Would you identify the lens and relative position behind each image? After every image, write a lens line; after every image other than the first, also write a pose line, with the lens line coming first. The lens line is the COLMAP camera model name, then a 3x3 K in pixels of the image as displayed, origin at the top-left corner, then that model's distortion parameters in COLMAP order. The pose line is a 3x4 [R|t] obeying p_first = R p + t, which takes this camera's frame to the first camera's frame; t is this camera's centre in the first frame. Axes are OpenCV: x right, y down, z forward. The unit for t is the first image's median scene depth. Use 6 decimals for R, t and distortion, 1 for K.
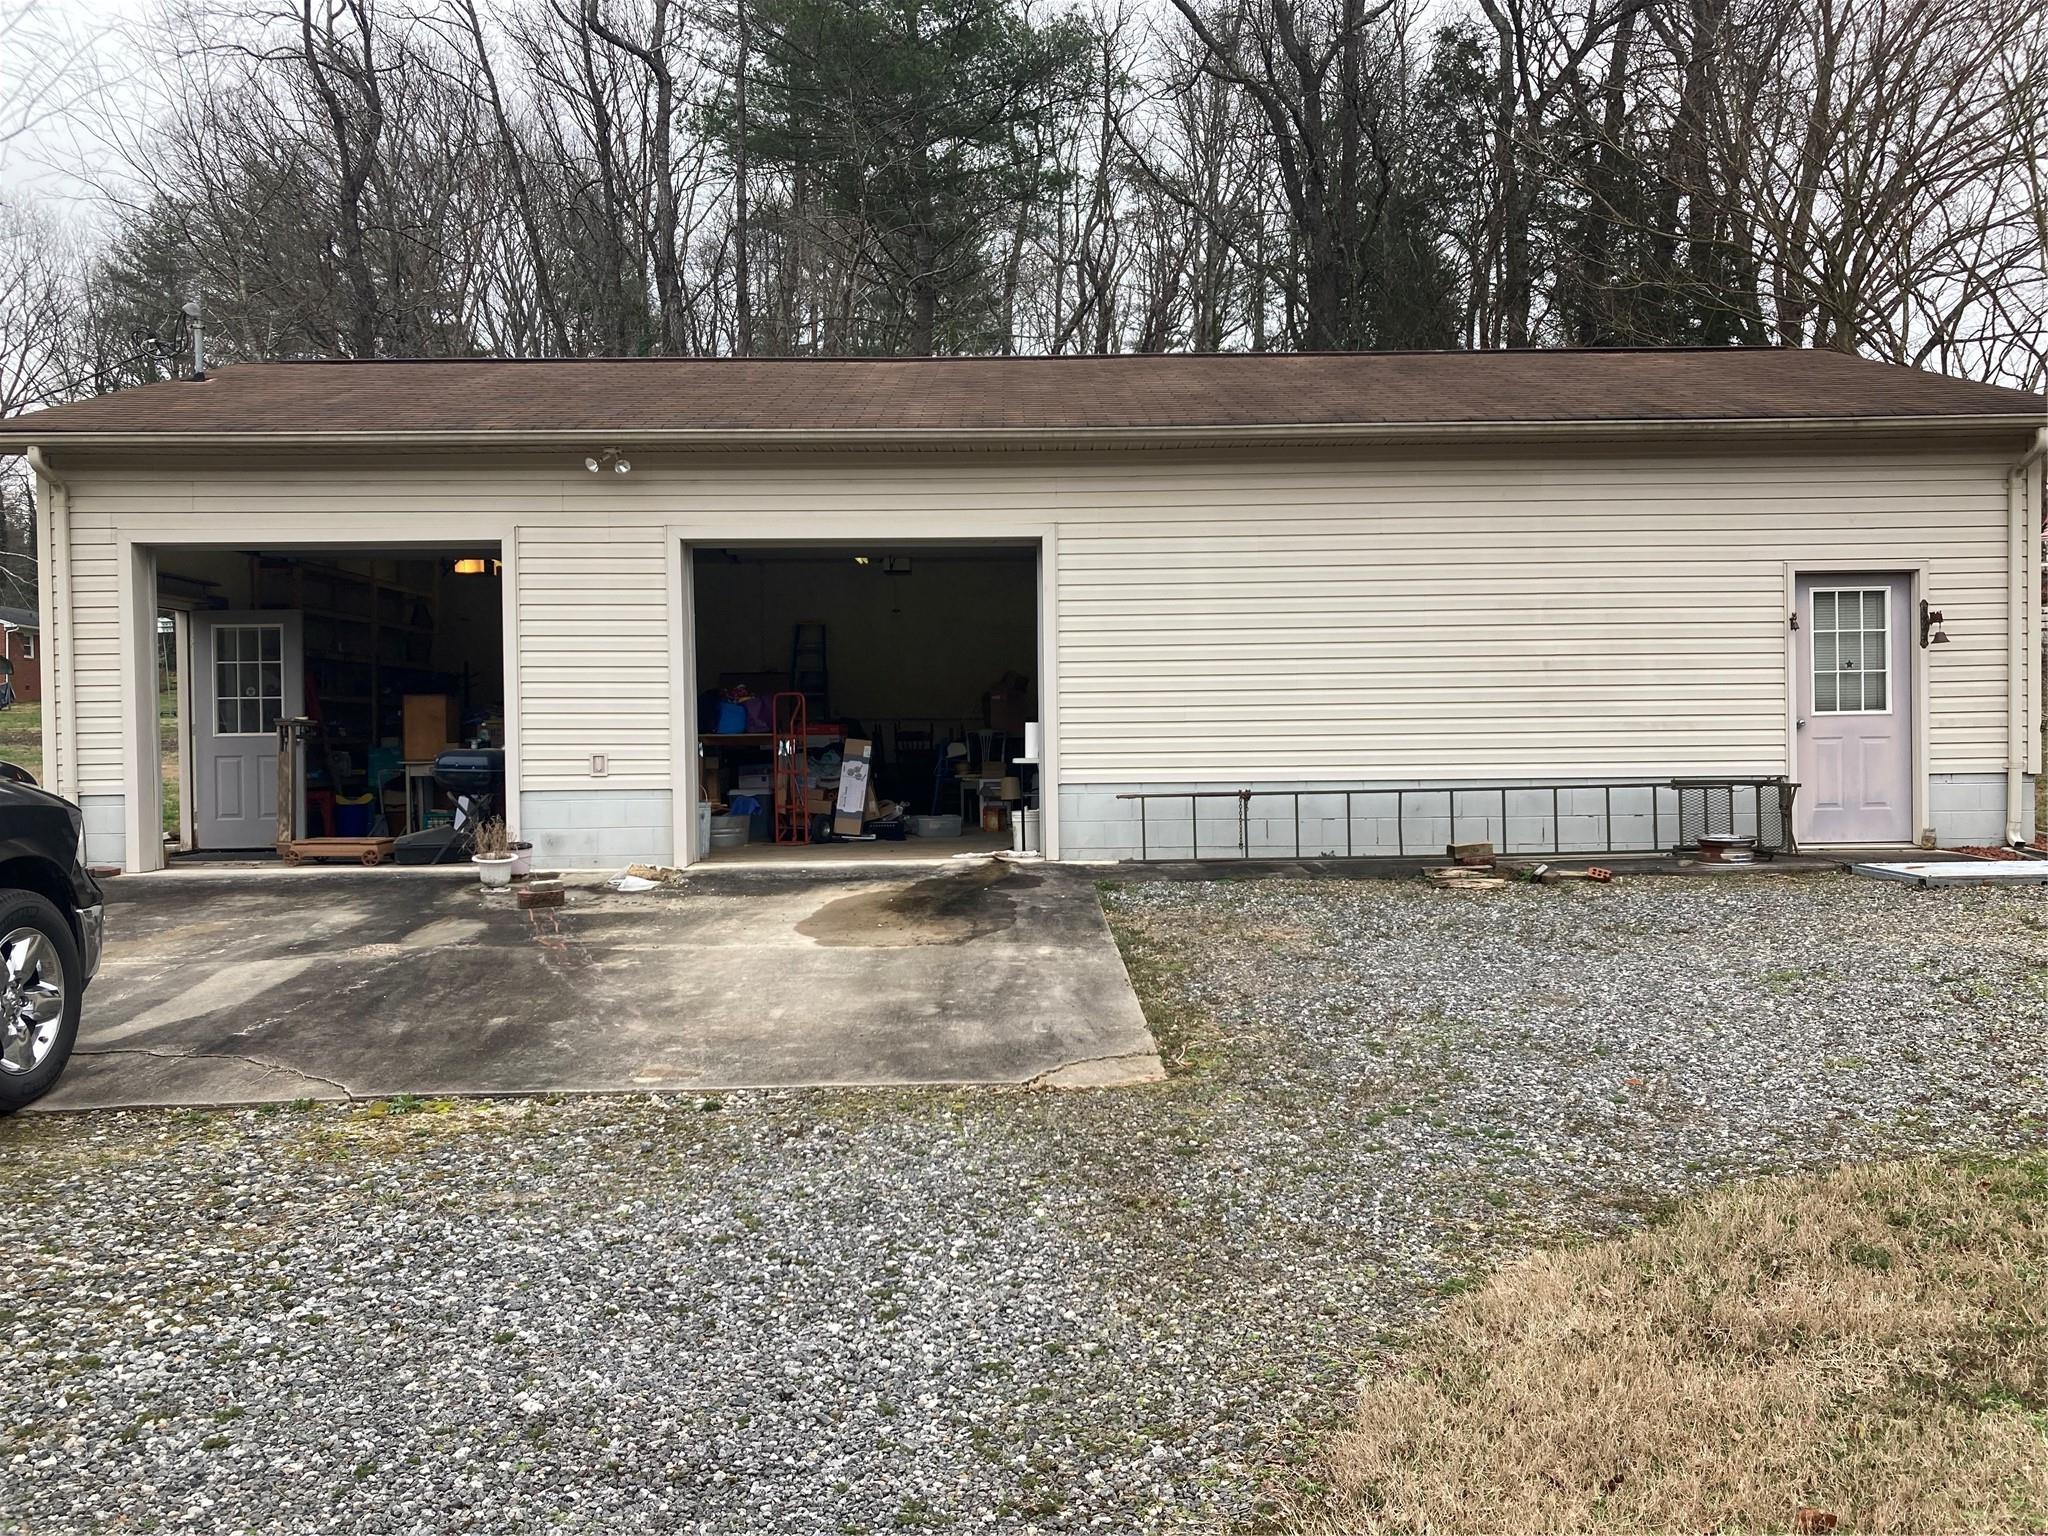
lens RADIAL K [[1677.6, 0, 1021.8], [0, 1677.6, 768.2], [0, 0, 1]] dist [0.034771, -0.042064]
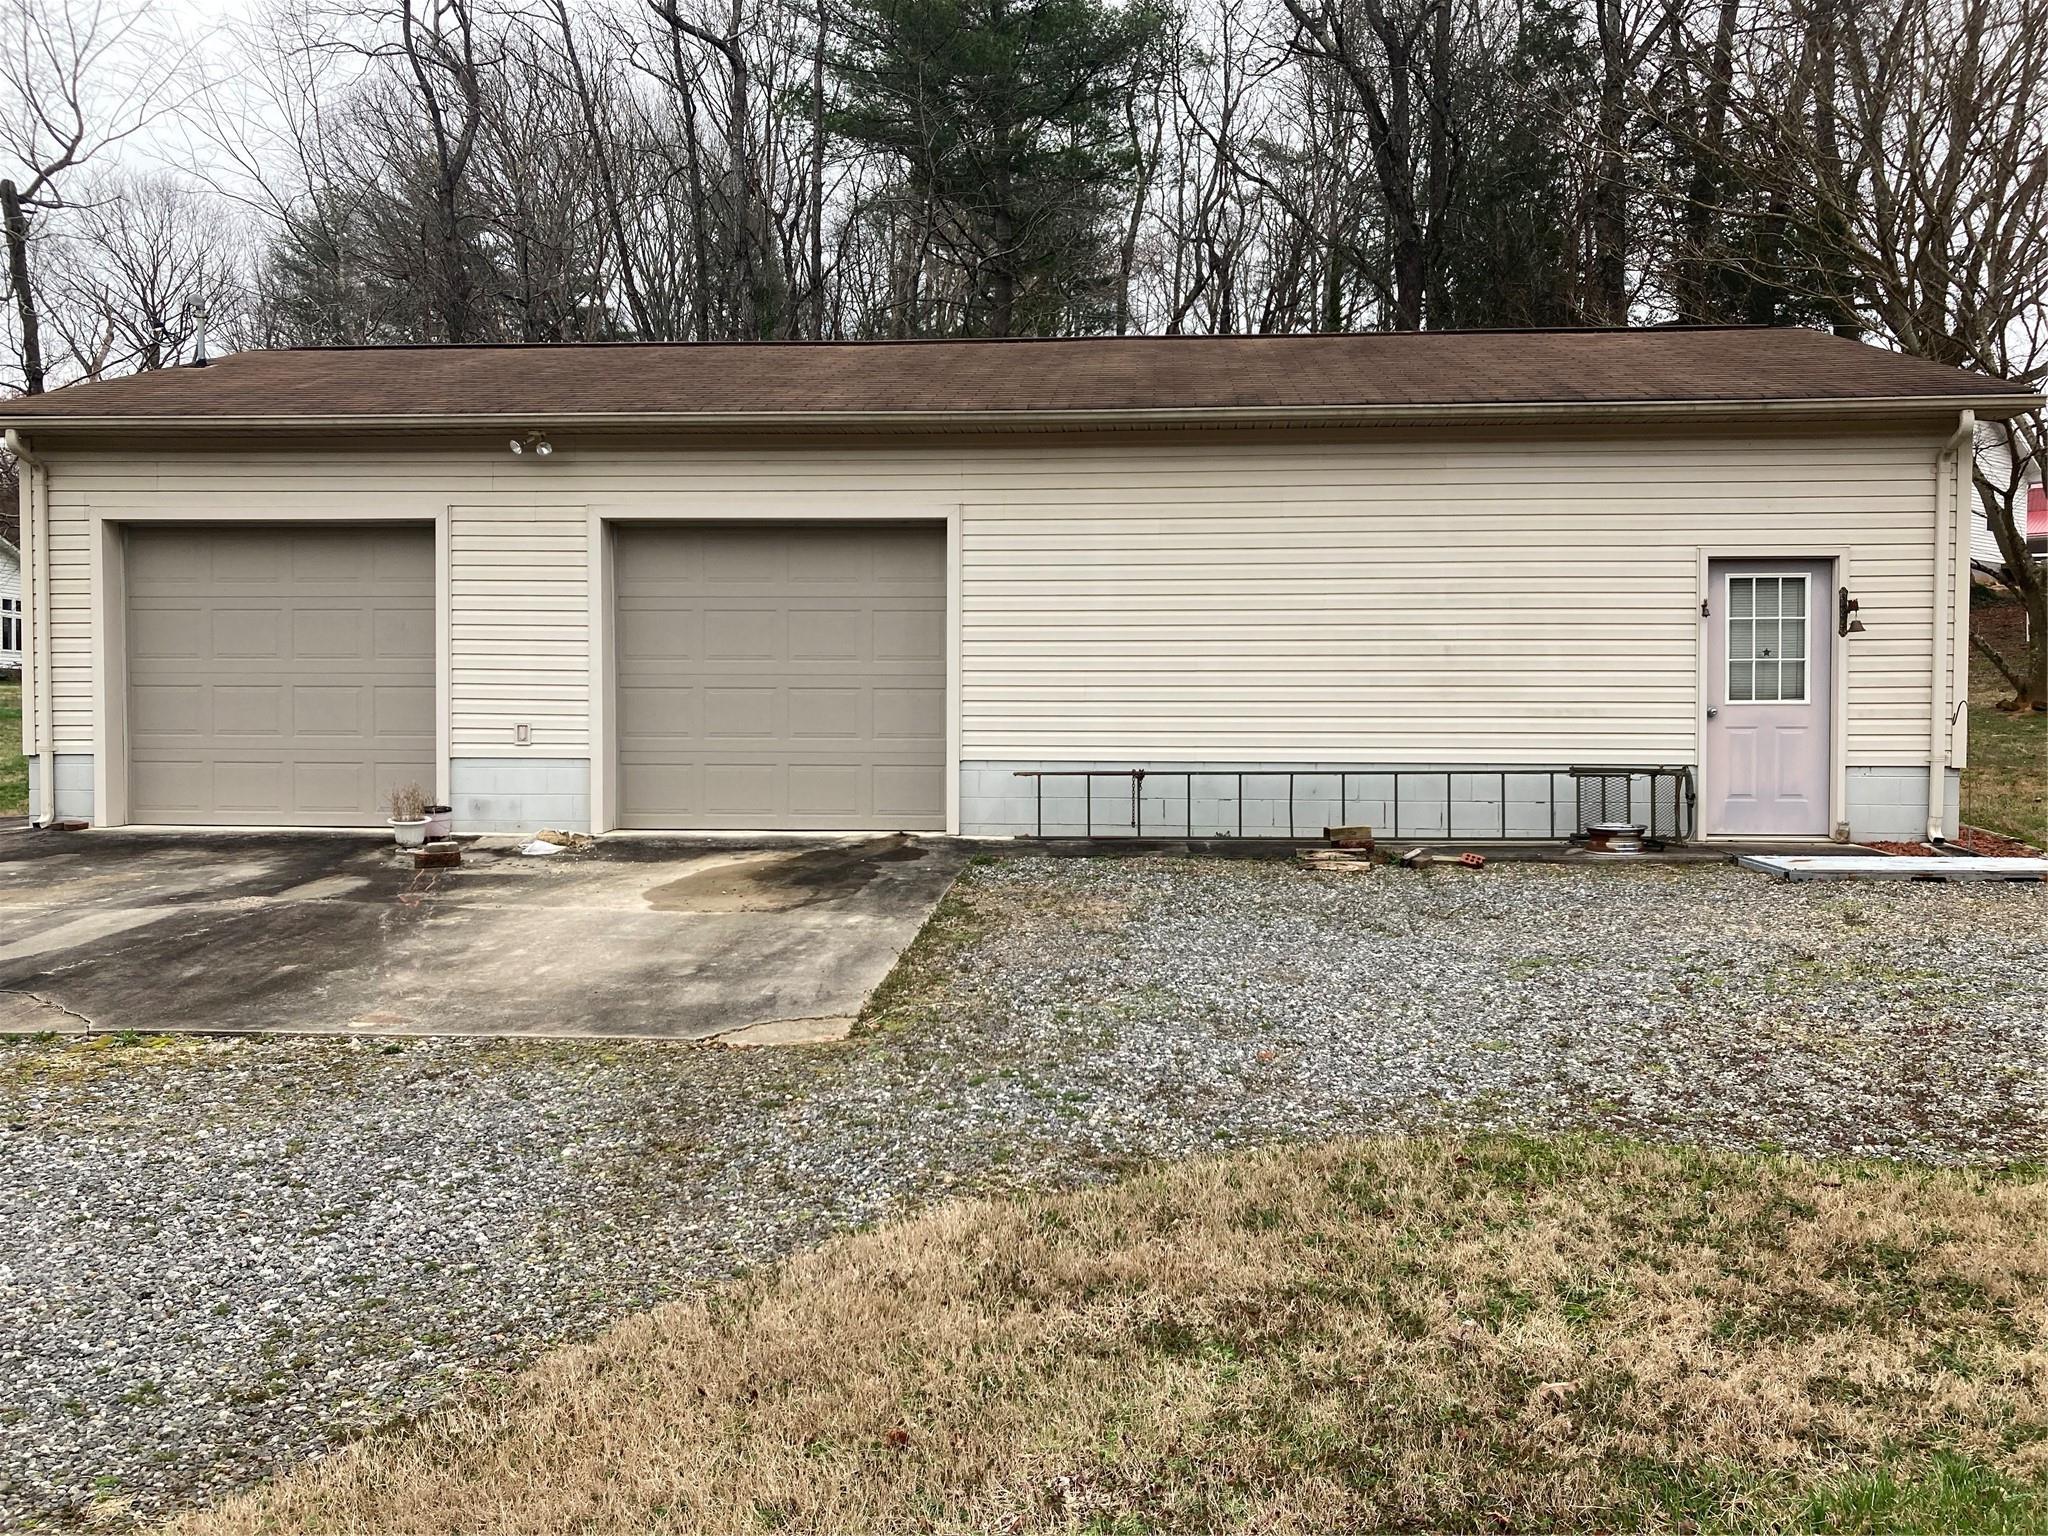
lens RADIAL K [[1677.6, 0, 1018.2], [0, 1677.6, 767.7], [0, 0, 1]] dist [0.034771, -0.042064]
pose [[0.995457, 0.018518, -0.093393, 0.156331], [-0.017436, 0.999771, 0.012381, 0.000650], [0.093601, -0.010696, 0.995552, -0.014617]]
